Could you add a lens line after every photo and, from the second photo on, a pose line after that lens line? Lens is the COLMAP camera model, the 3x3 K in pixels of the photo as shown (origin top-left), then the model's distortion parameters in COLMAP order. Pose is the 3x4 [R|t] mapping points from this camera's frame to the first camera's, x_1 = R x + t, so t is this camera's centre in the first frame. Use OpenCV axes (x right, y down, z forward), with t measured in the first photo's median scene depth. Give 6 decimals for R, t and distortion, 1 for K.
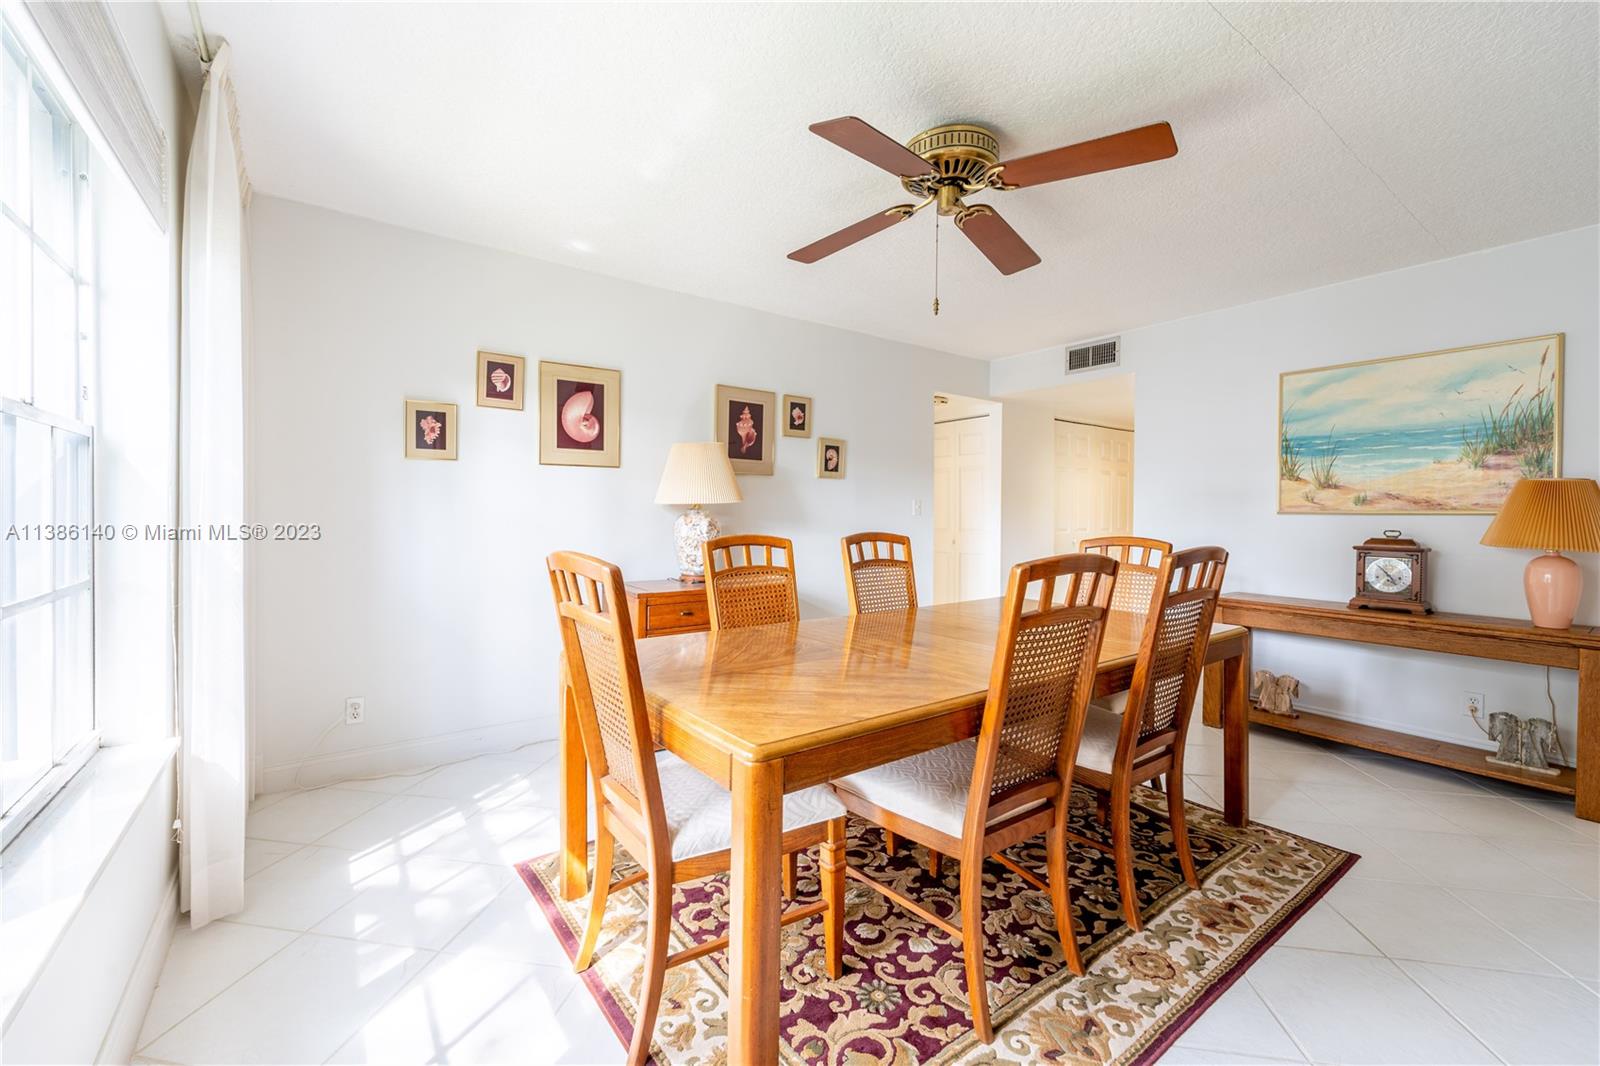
lens RADIAL K [[662.0, 0, 799.4], [0, 662.0, 506.1], [0, 0, 1]] dist [0.002315, -0.000416]
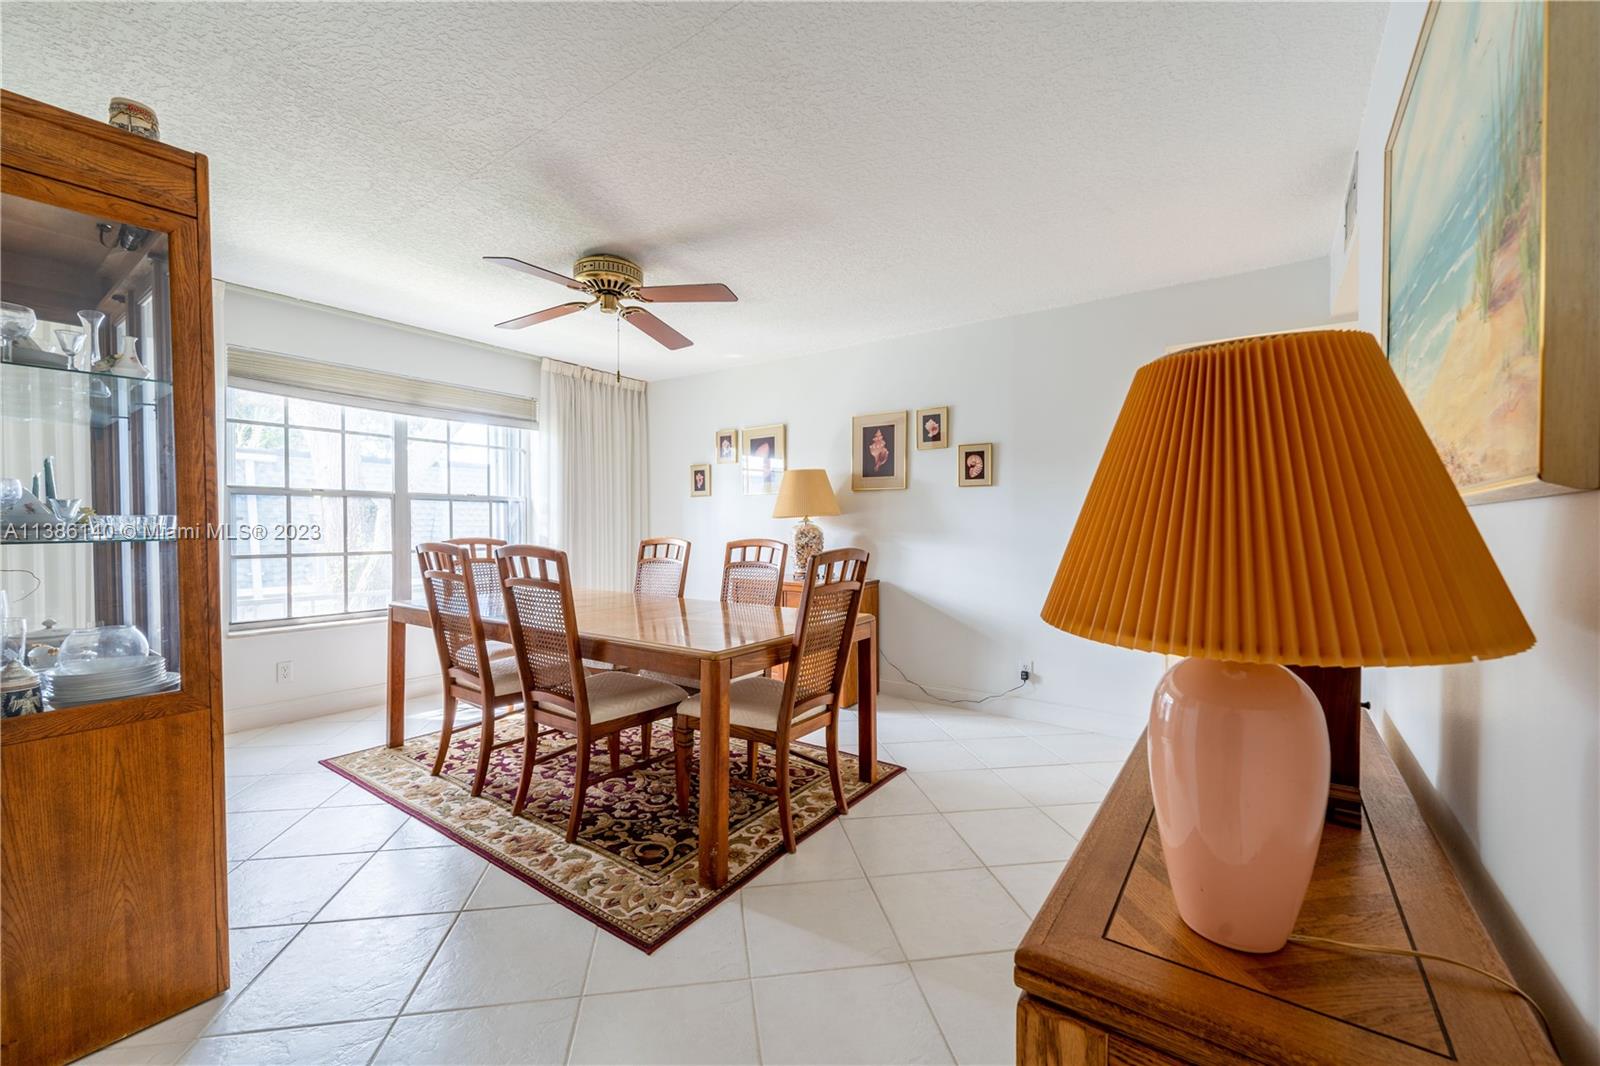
lens RADIAL K [[662.0, 0, 799.4], [0, 662.0, 506.1], [0, 0, 1]] dist [0.002315, -0.000416]
pose [[0.293154, -0.035846, -0.955393, 0.966818], [0.011894, 0.999356, -0.033847, 0.016405], [0.955991, -0.001441, 0.293392, 0.546115]]
